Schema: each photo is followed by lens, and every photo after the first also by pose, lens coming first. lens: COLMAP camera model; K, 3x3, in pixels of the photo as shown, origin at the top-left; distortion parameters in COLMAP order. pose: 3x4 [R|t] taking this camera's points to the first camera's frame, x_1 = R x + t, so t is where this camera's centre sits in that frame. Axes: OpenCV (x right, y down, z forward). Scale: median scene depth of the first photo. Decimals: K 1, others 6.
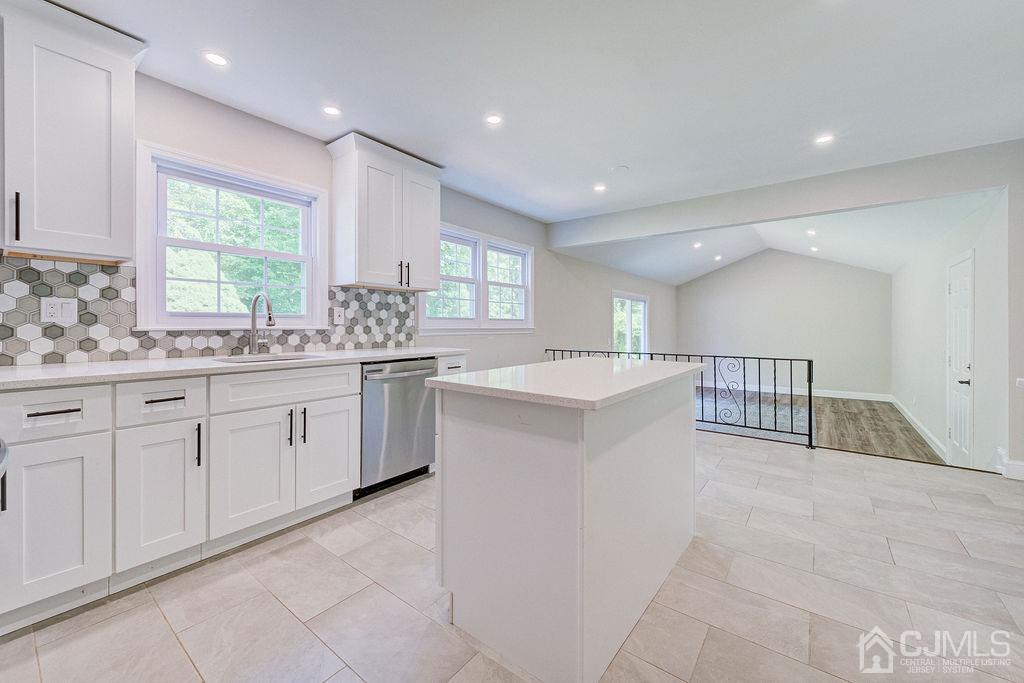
lens RADIAL K [[407.7, 0, 518.0], [0, 407.7, 325.7], [0, 0, 1]] dist [-0.002505, -0.002492]
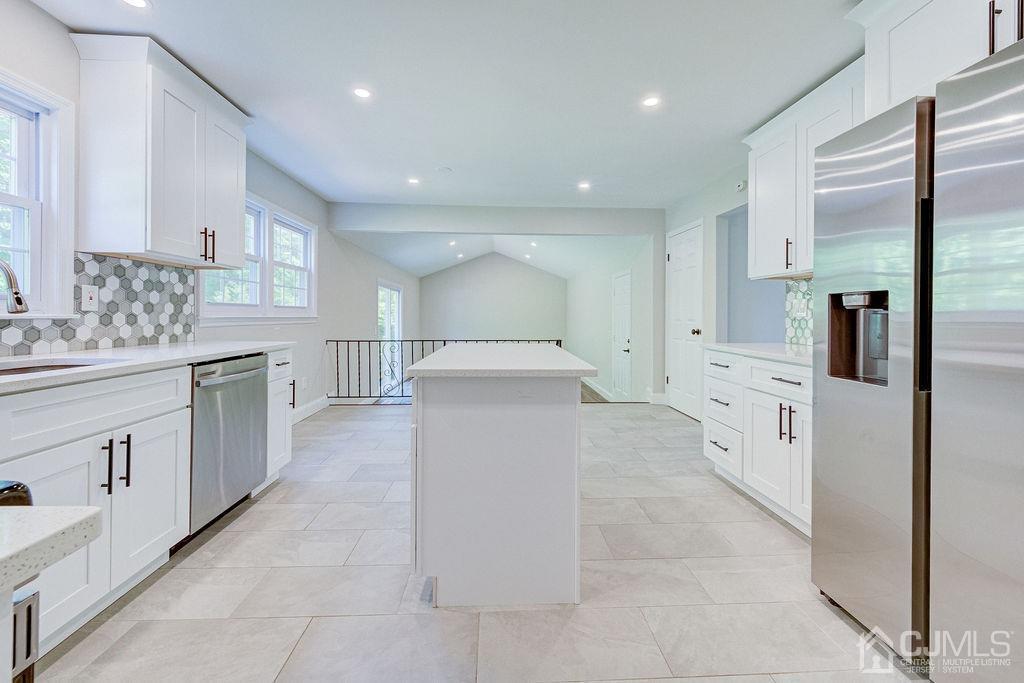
lens RADIAL K [[407.7, 0, 525.9], [0, 407.7, 315.4], [0, 0, 1]] dist [-0.002505, -0.002492]
pose [[0.755209, 0.003725, 0.655473, -0.331566], [-0.005294, 0.999986, 0.000417, -0.000035], [-0.655462, -0.003785, 0.755218, 0.042740]]
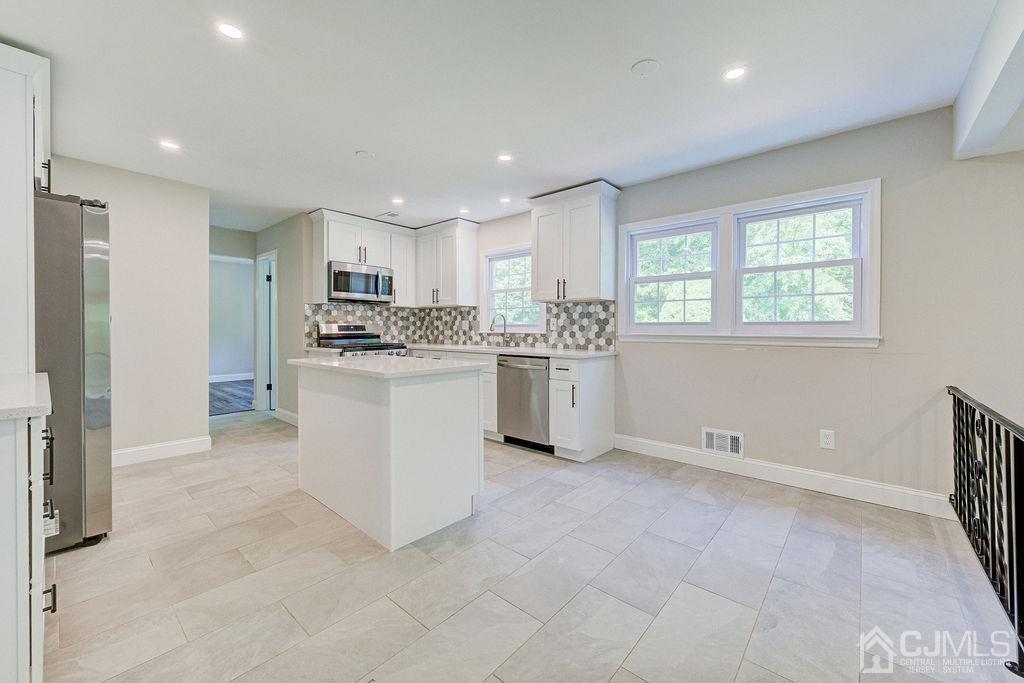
lens RADIAL K [[407.7, 0, 517.3], [0, 407.7, 332.3], [0, 0, 1]] dist [-0.002505, -0.002492]
pose [[-0.077885, 0.006551, -0.996941, 0.969088], [-0.002187, 0.999975, 0.006742, -0.005605], [0.996960, 0.002705, -0.077869, 0.972345]]
